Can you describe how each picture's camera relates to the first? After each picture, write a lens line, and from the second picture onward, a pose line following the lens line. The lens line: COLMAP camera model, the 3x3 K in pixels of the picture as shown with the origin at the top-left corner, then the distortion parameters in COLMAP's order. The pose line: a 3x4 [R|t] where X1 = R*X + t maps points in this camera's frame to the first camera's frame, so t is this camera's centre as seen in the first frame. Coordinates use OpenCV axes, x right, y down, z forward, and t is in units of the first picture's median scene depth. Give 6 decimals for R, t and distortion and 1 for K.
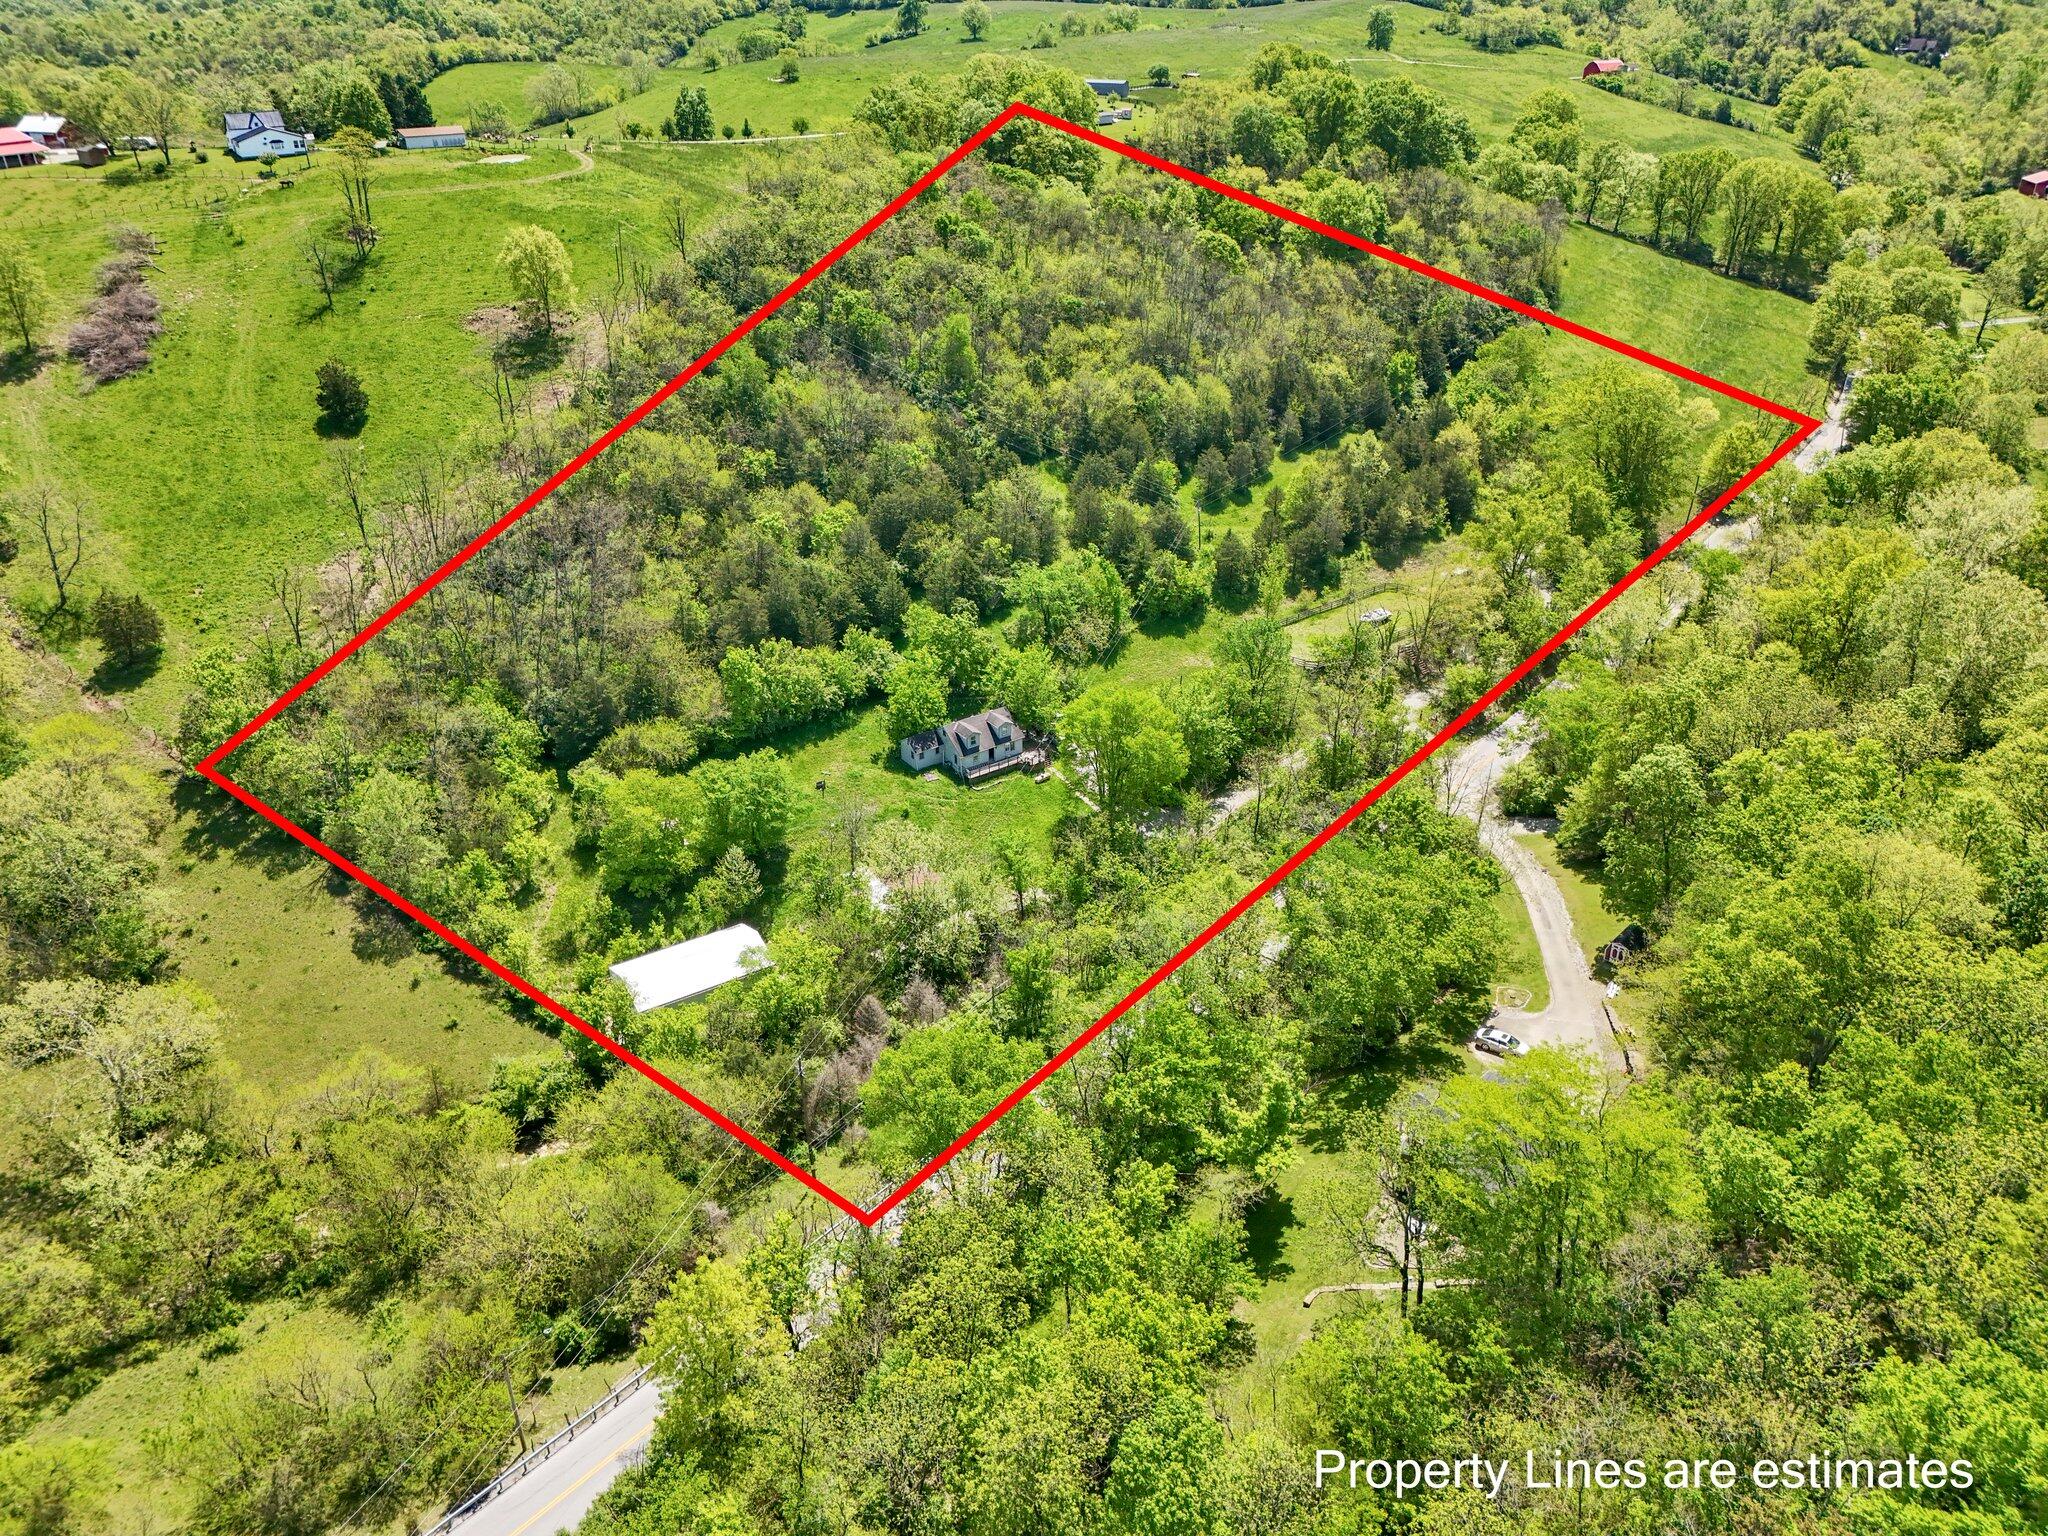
lens RADIAL K [[1521.3, 0, 1026.8], [0, 1521.3, 765.7], [0, 0, 1]] dist [0.004491, -0.011196]
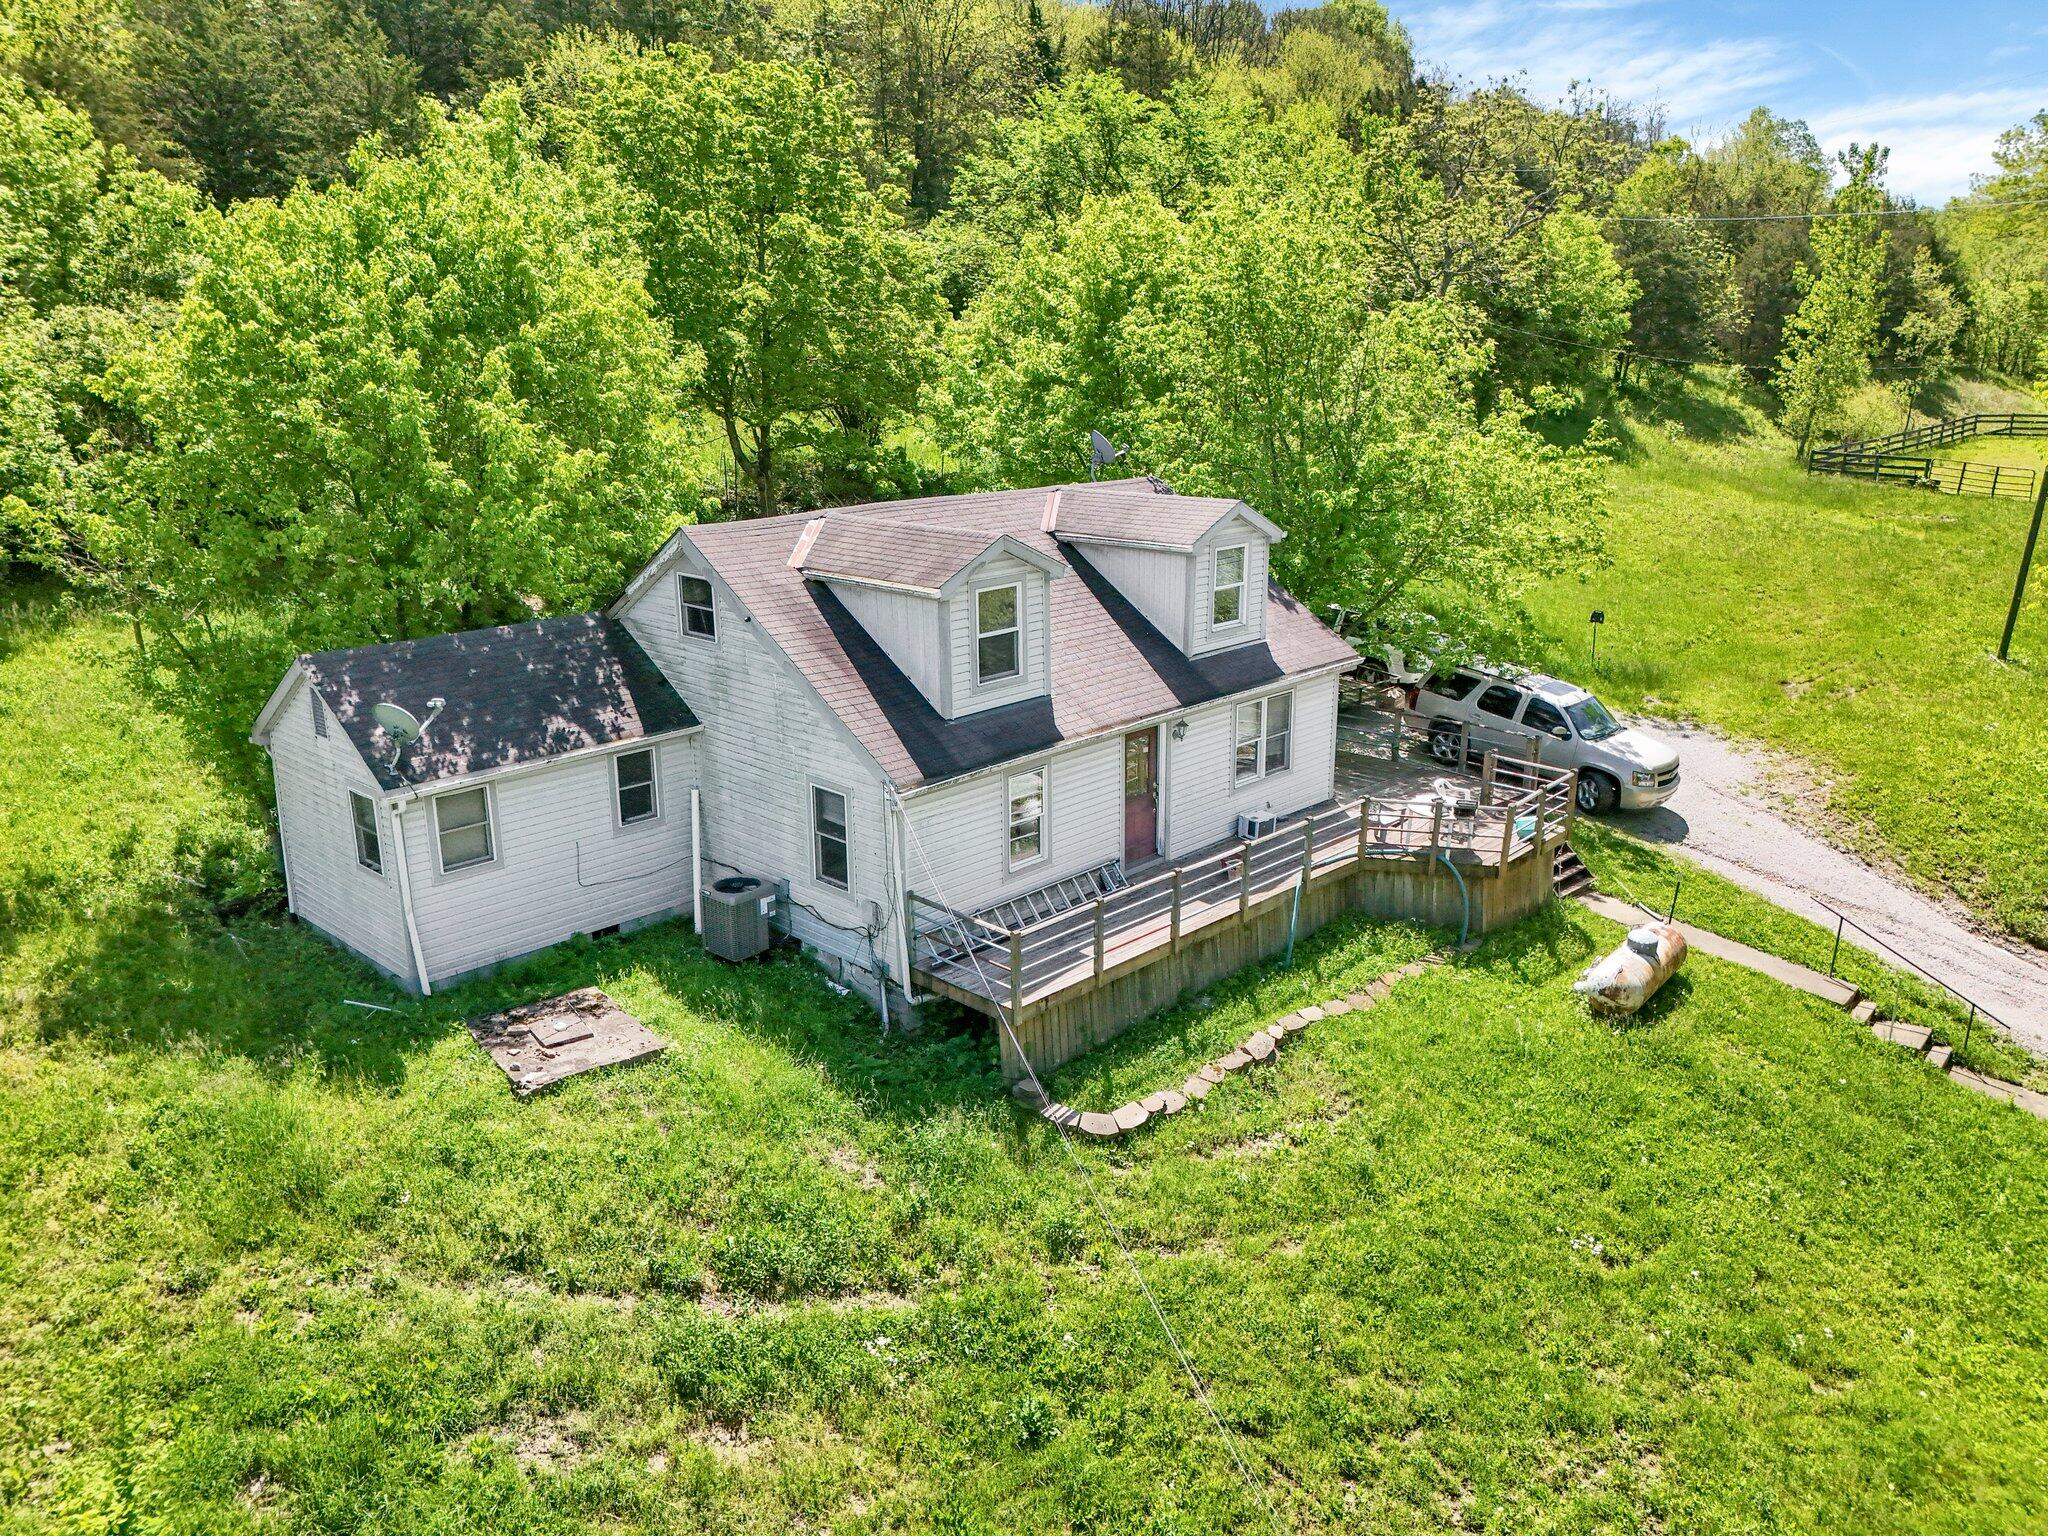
lens RADIAL K [[1521.3, 0, 1024.0], [0, 1521.3, 768.6], [0, 0, 1]] dist [0.004491, -0.011196]
pose [[0.981016, -0.053958, 0.186270, -0.055058], [0.095115, 0.970925, -0.219678, 0.014706], [-0.169001, 0.233225, 0.957625, 0.949501]]
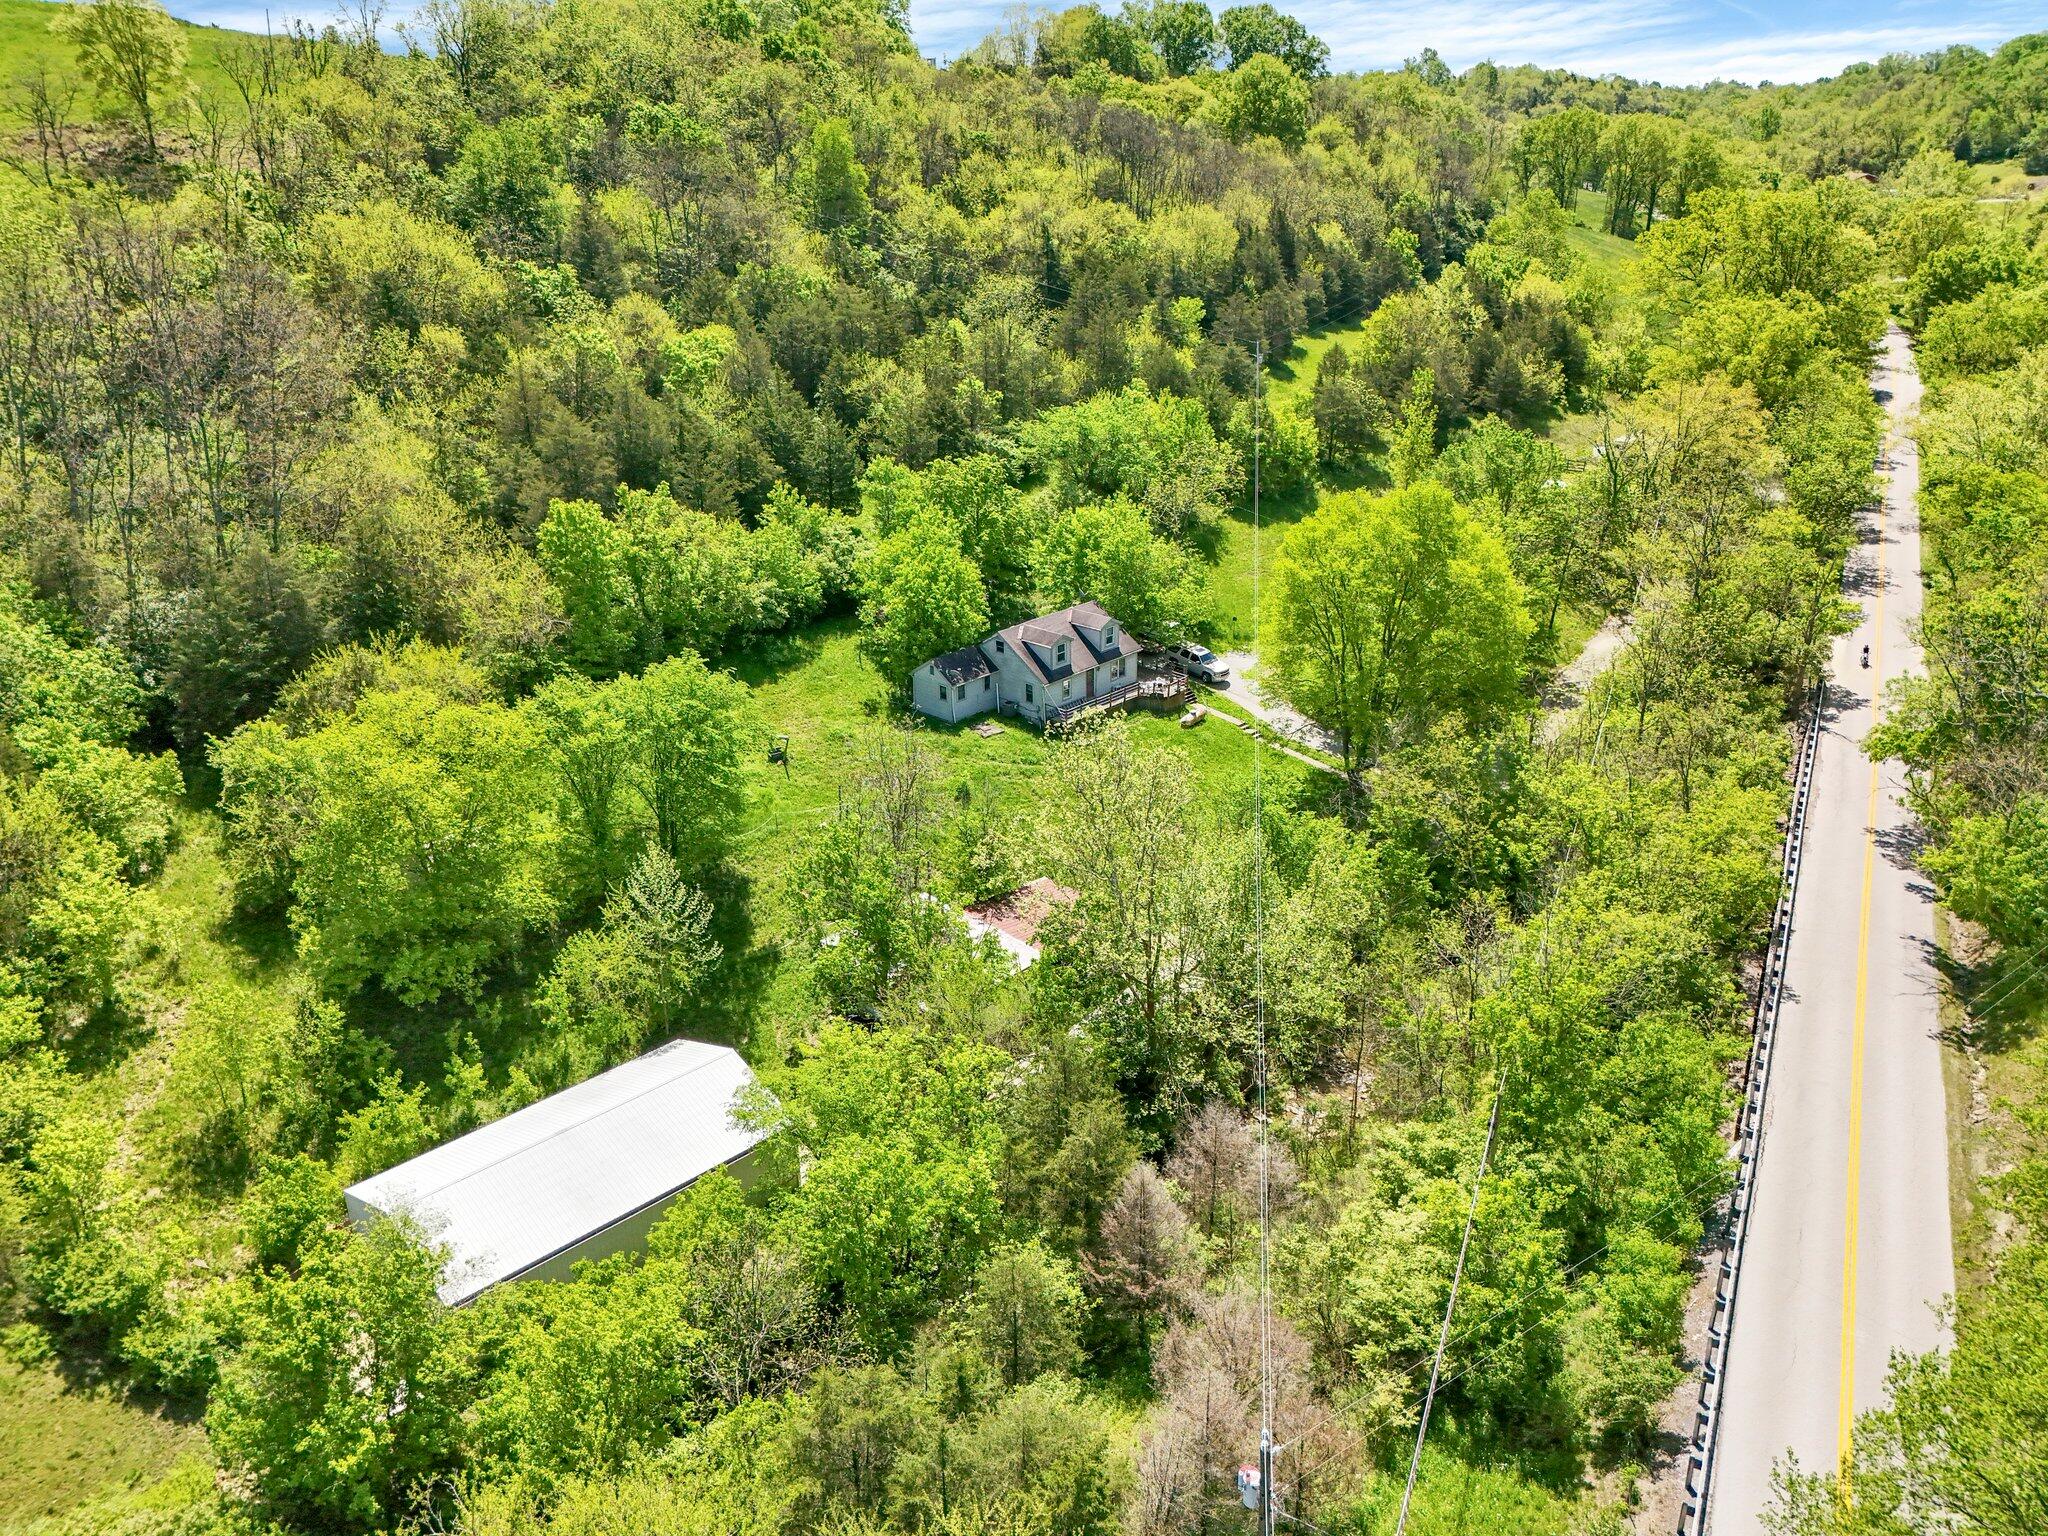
lens RADIAL K [[1521.3, 0, 1022.0], [0, 1521.3, 770.0], [0, 0, 1]] dist [0.004491, -0.011196]
pose [[0.978477, -0.087663, 0.186810, -0.154355], [0.108749, 0.988425, -0.105778, 0.078679], [-0.175375, 0.123817, 0.976685, 0.530822]]
